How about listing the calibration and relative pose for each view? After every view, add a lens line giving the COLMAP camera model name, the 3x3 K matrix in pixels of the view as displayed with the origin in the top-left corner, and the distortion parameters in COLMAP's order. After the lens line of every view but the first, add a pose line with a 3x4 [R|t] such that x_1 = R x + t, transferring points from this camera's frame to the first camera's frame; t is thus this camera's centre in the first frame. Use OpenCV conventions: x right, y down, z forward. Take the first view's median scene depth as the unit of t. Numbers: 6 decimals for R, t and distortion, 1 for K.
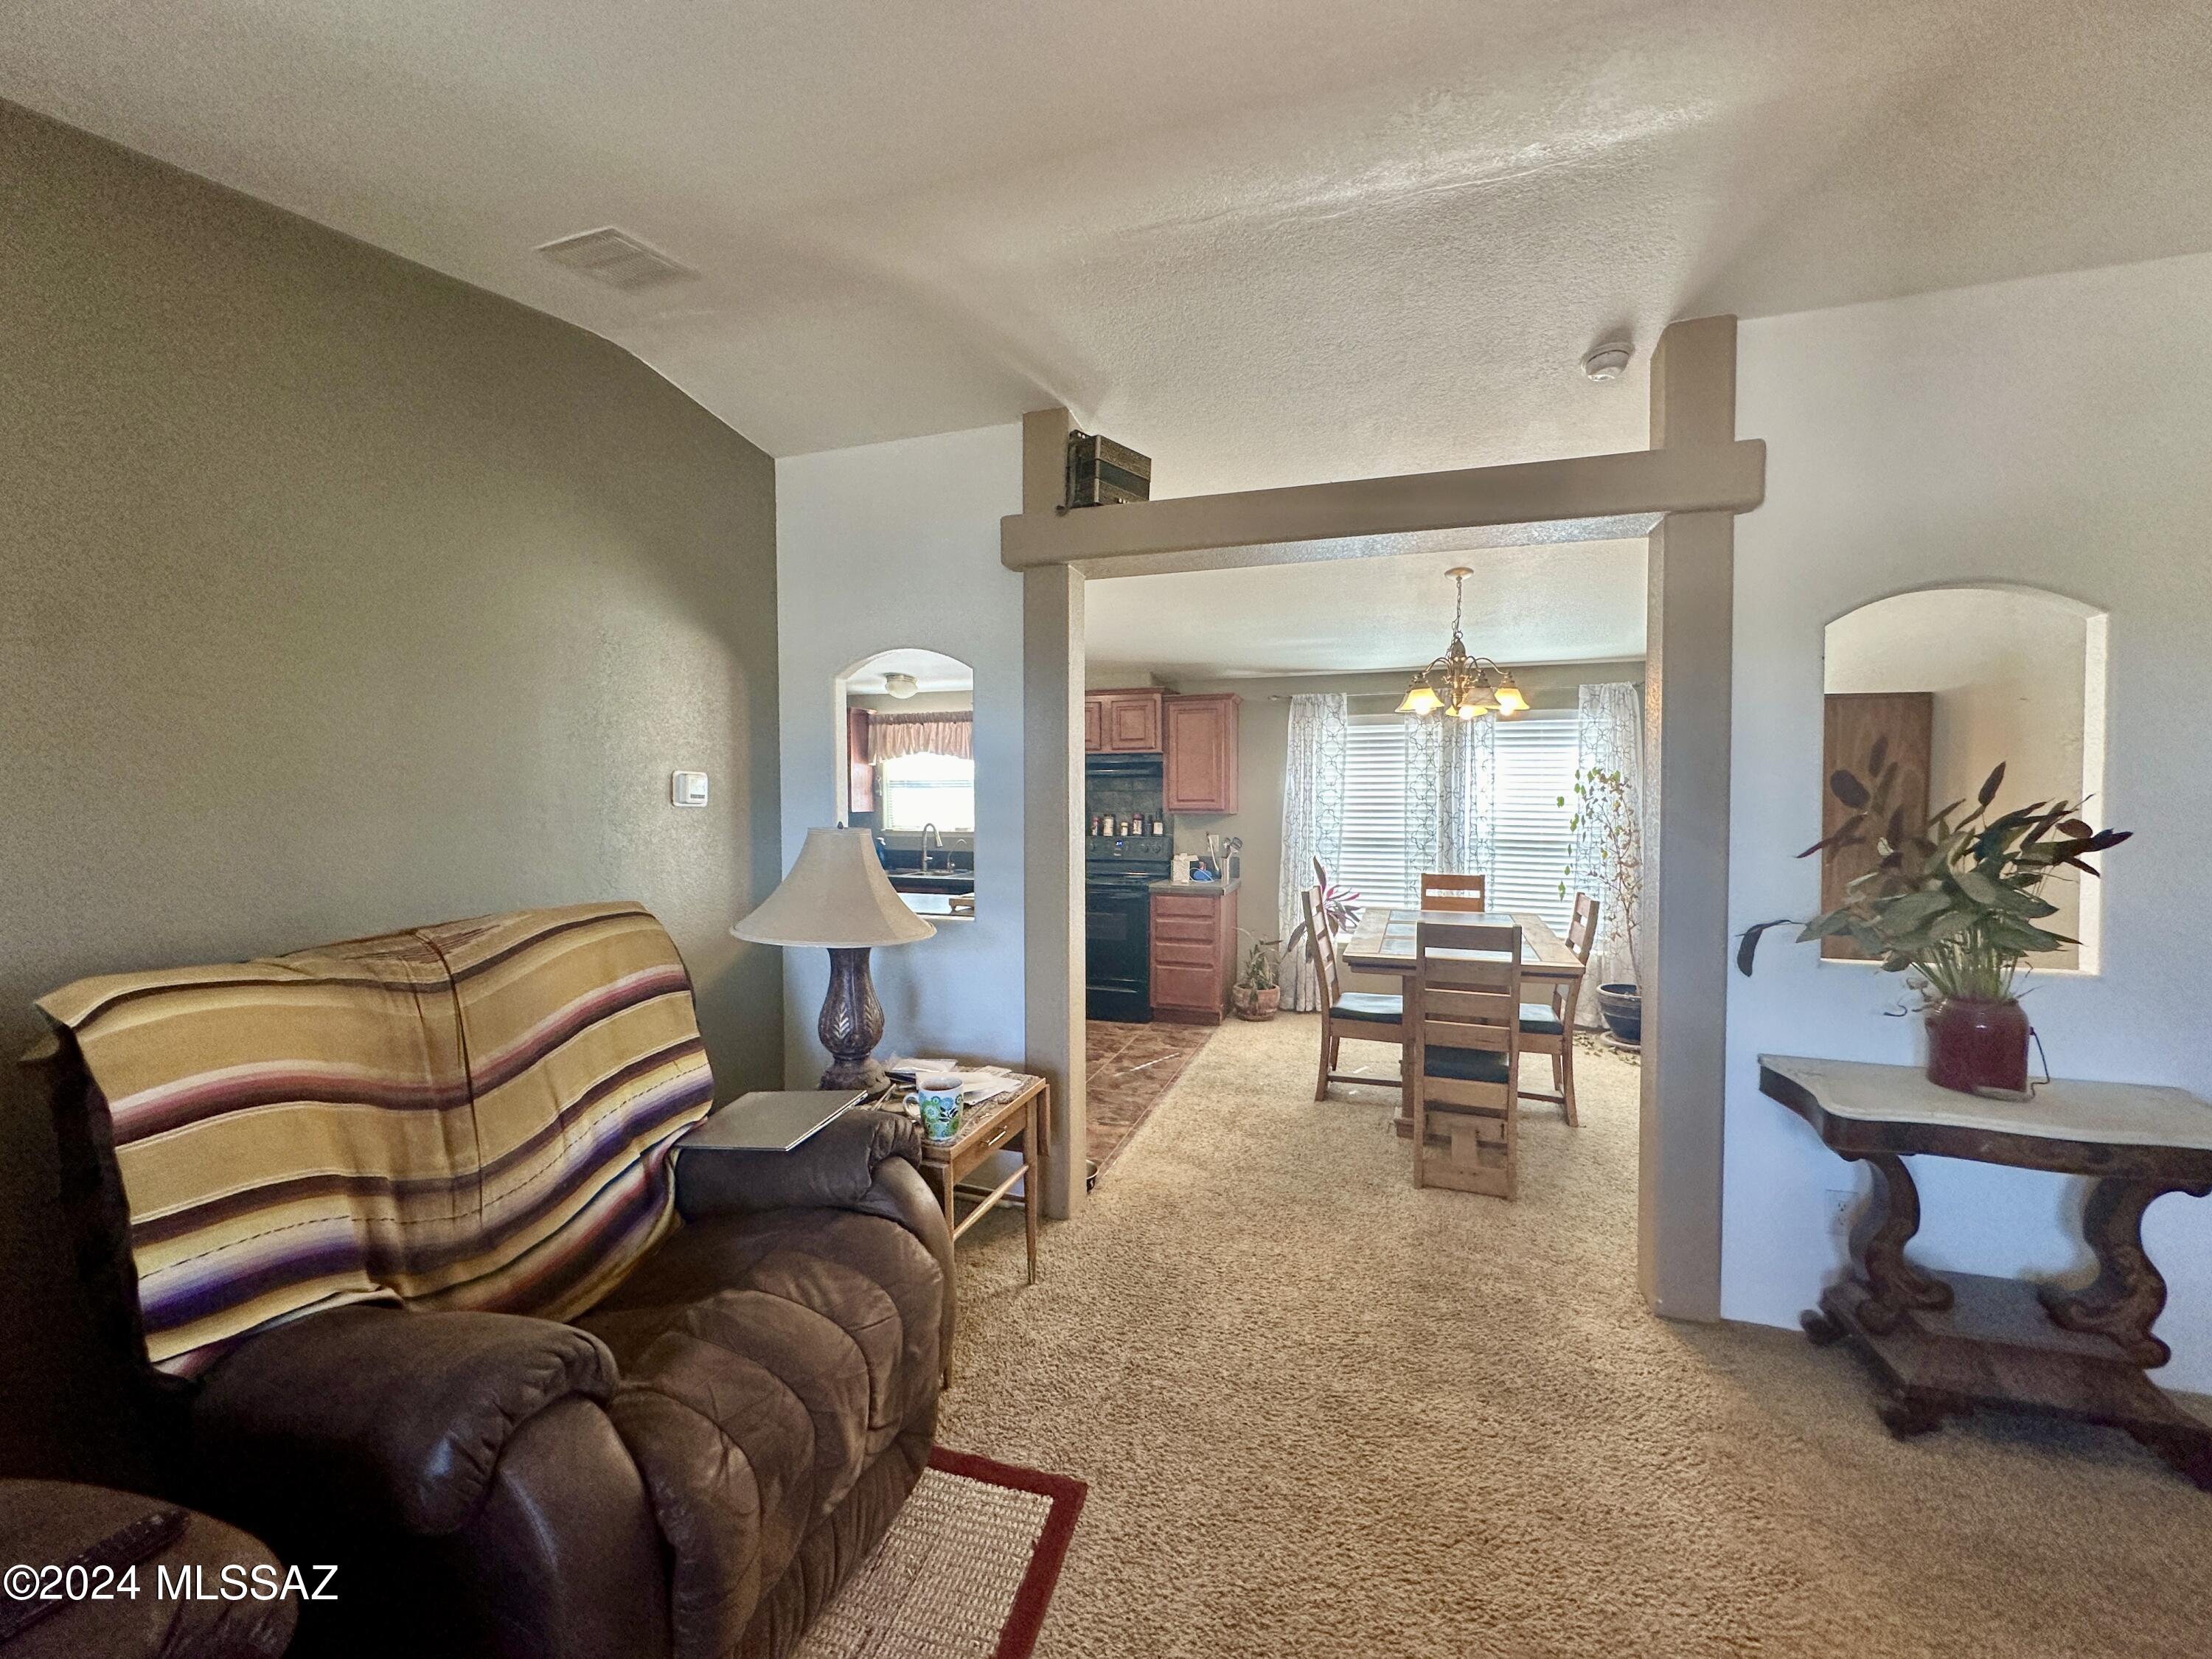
lens RADIAL K [[885.9, 0, 1102.9], [0, 885.9, 820.1], [0, 0, 1]] dist [0.000696, -0.000938]
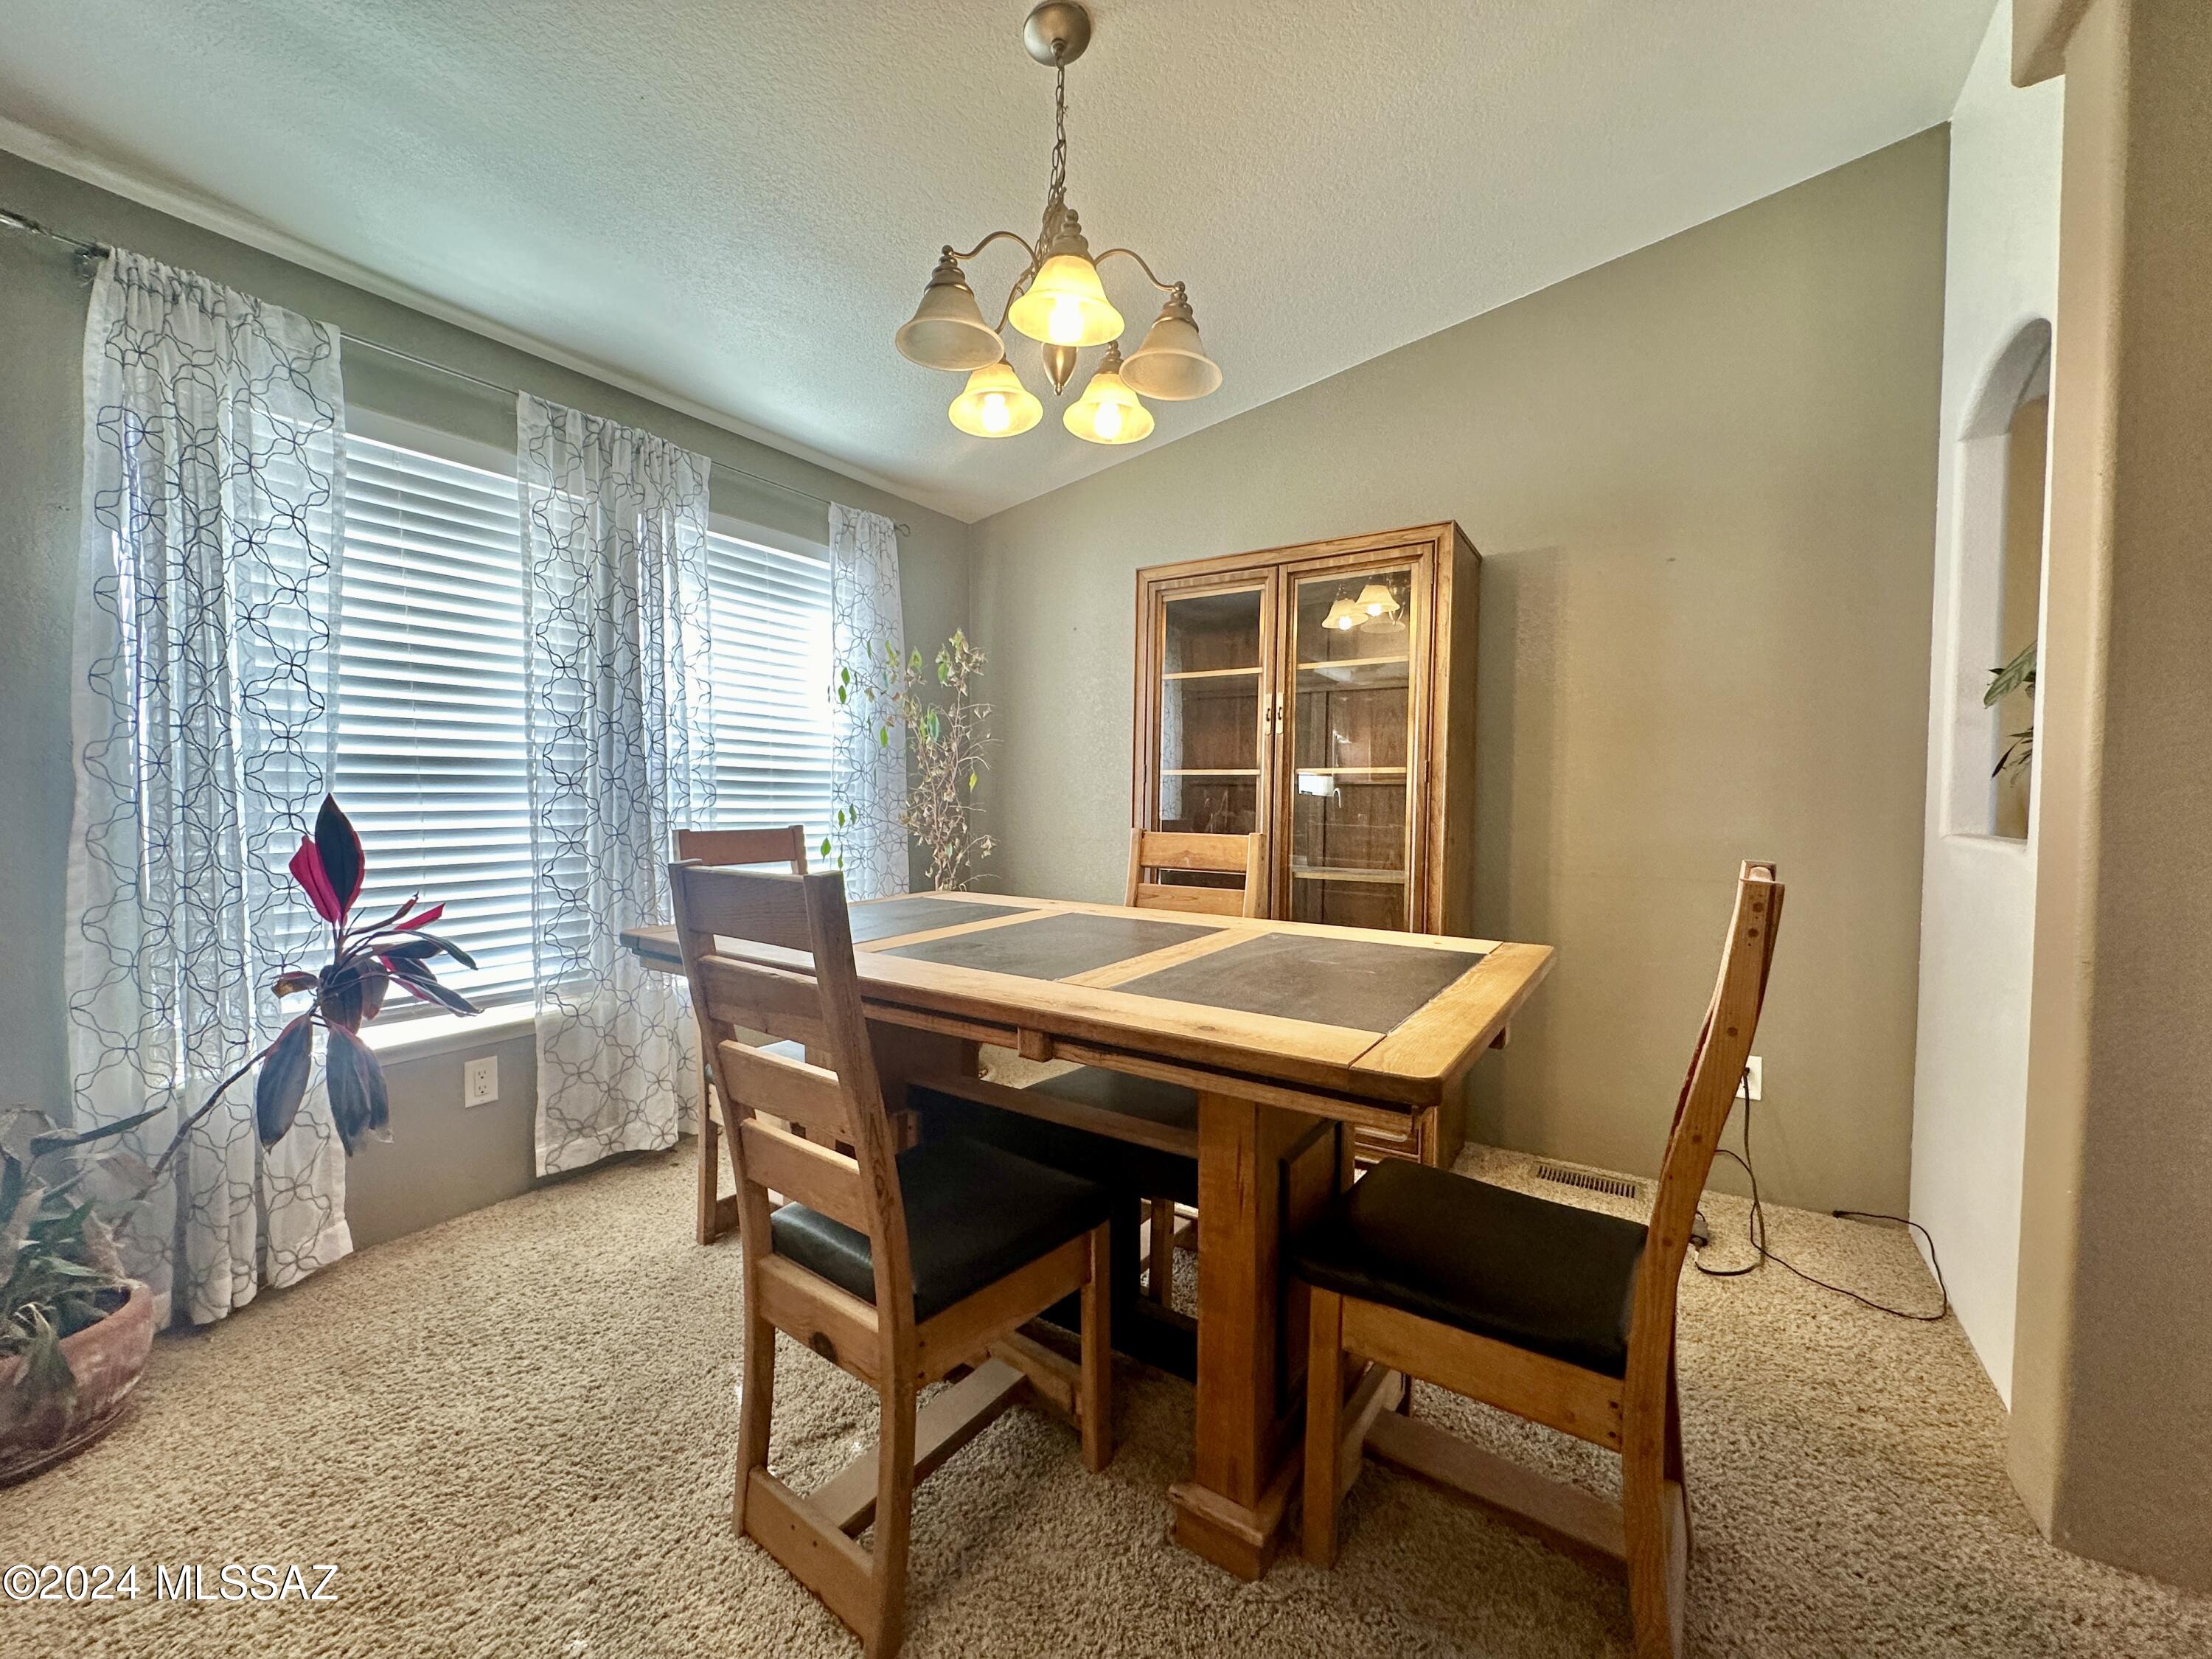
lens RADIAL K [[885.9, 0, 1110.8], [0, 885.9, 831.9], [0, 0, 1]] dist [0.000696, -0.000938]
pose [[0.247685, -0.034916, 0.968211, 0.010744], [0.023676, 0.999270, 0.029980, 0.043541], [-0.968551, 0.015498, 0.248331, 0.584142]]
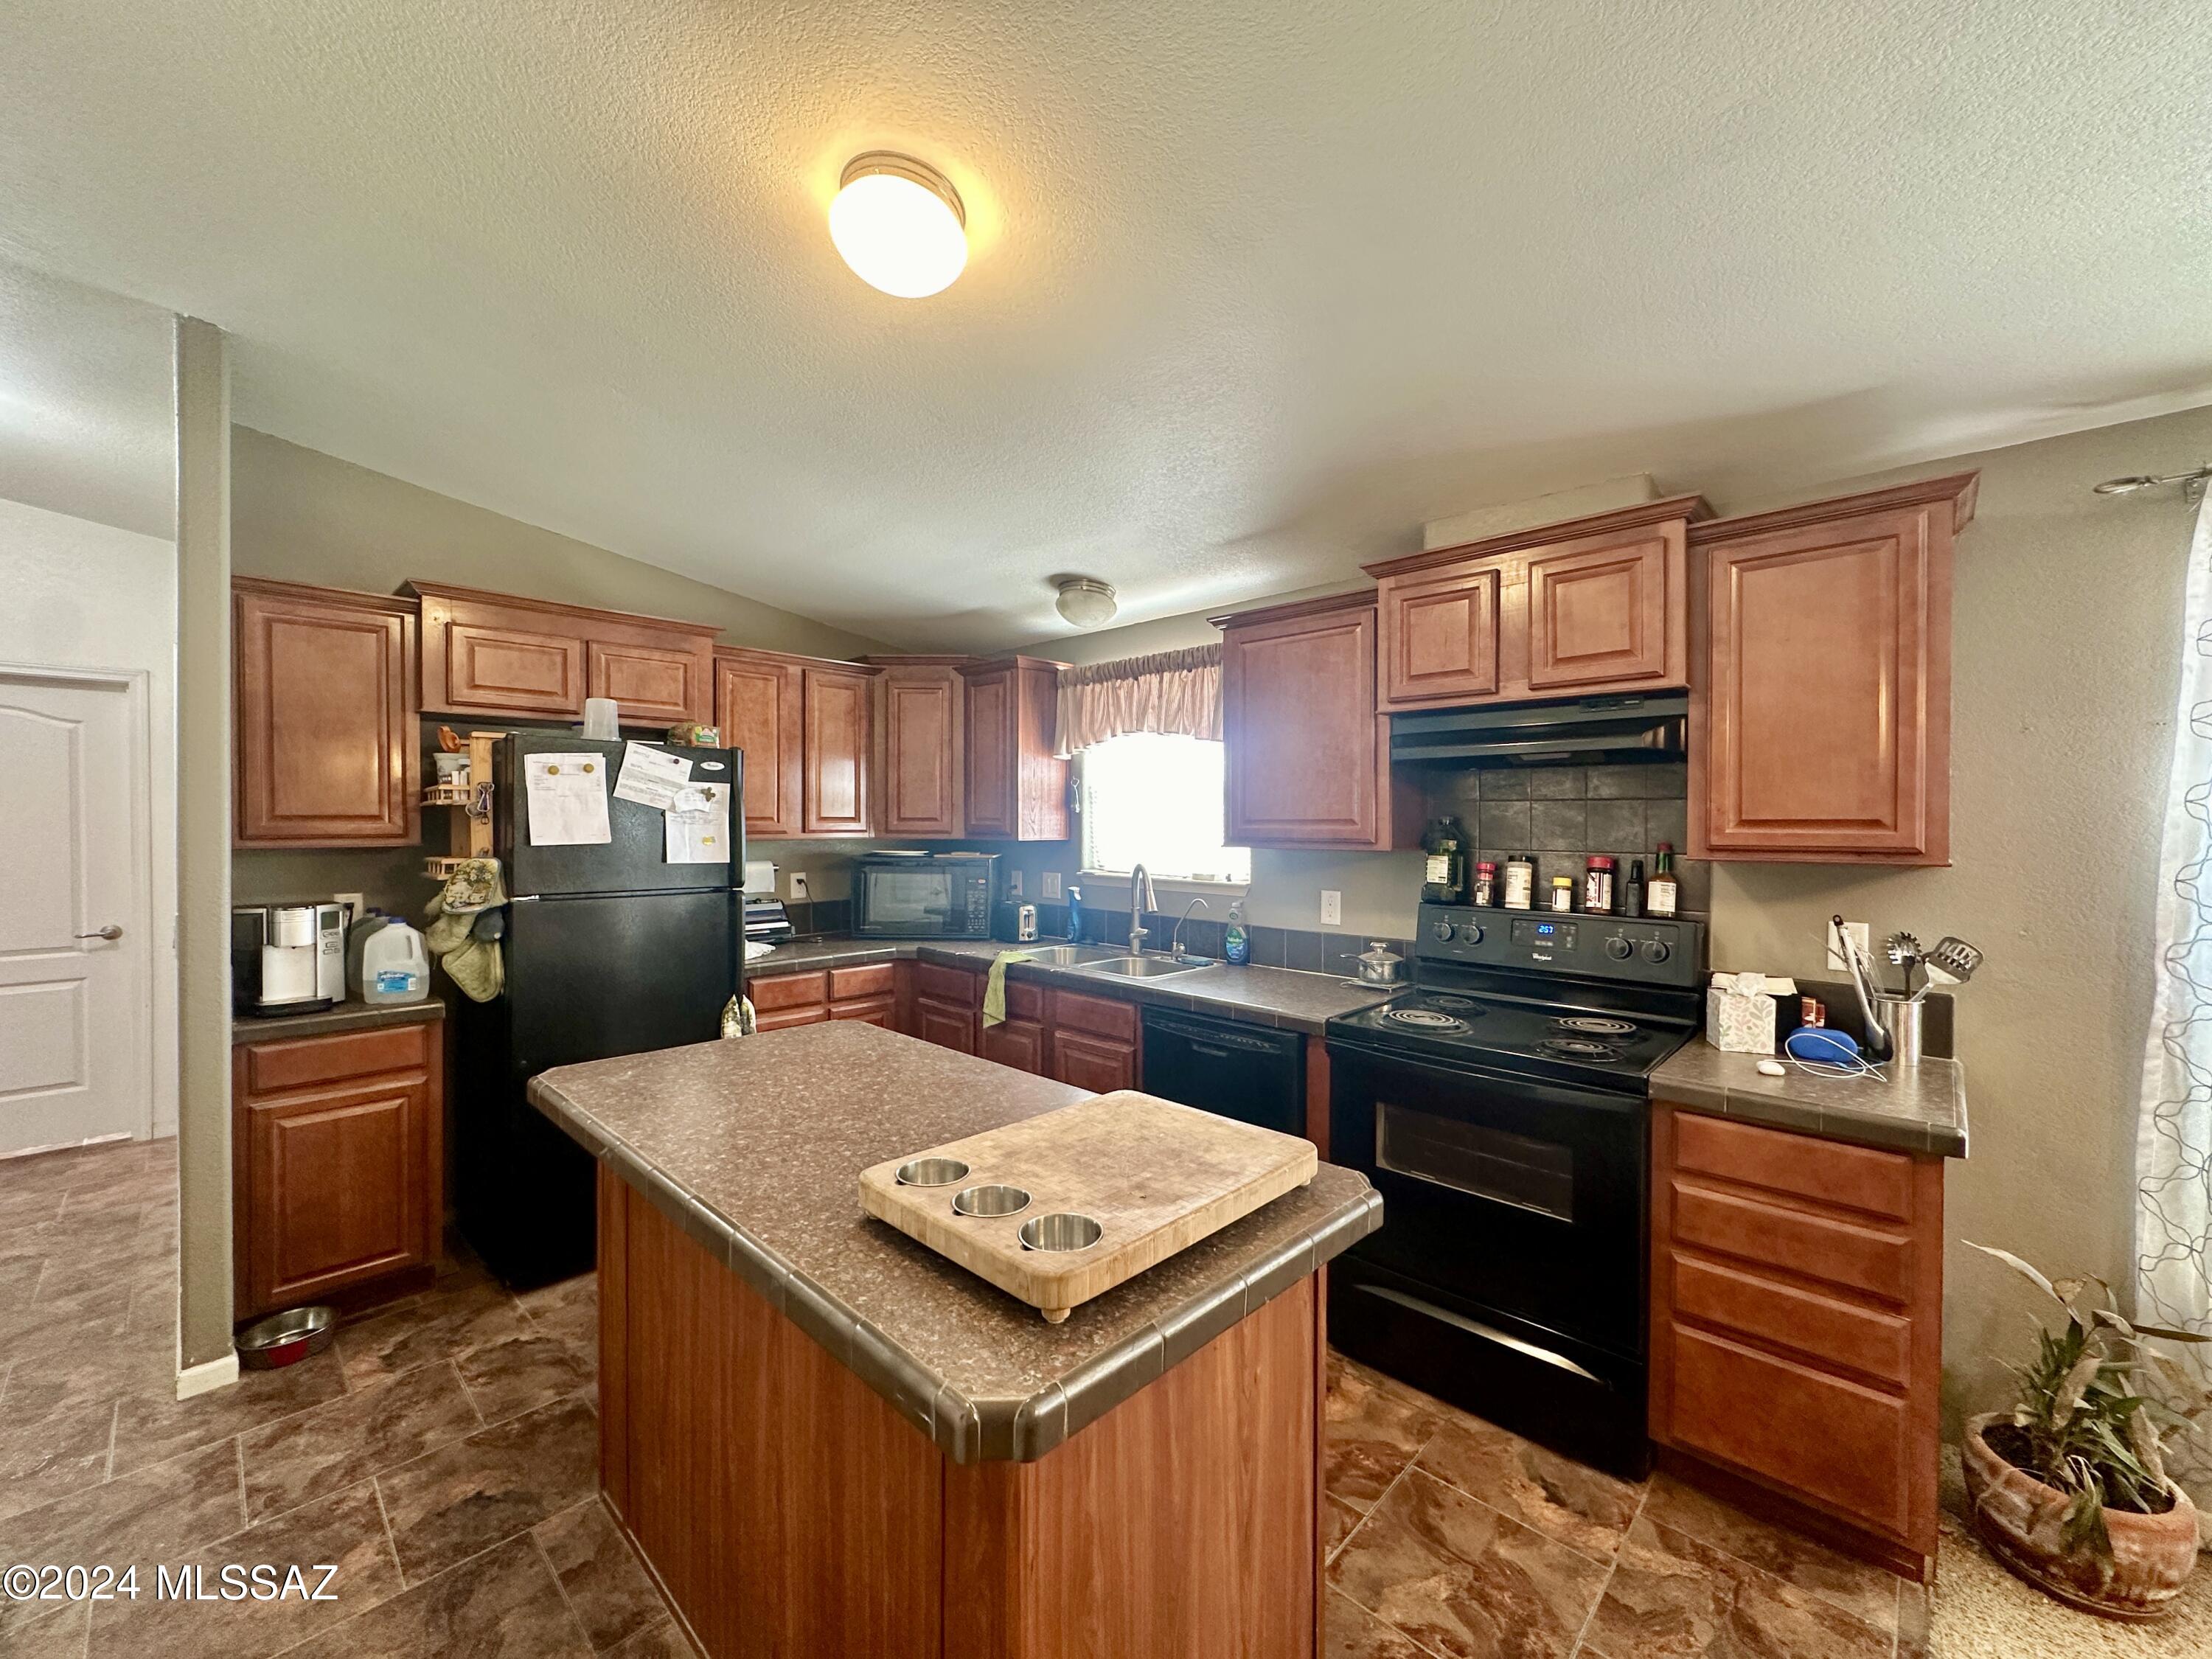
lens RADIAL K [[885.9, 0, 1100.8], [0, 885.9, 828.7], [0, 0, 1]] dist [0.000696, -0.000938]
pose [[0.906696, 0.010247, -0.421661, 0.003950], [-0.018702, 0.999698, -0.015921, -0.009257], [0.421370, 0.022322, 0.906614, 0.550172]]
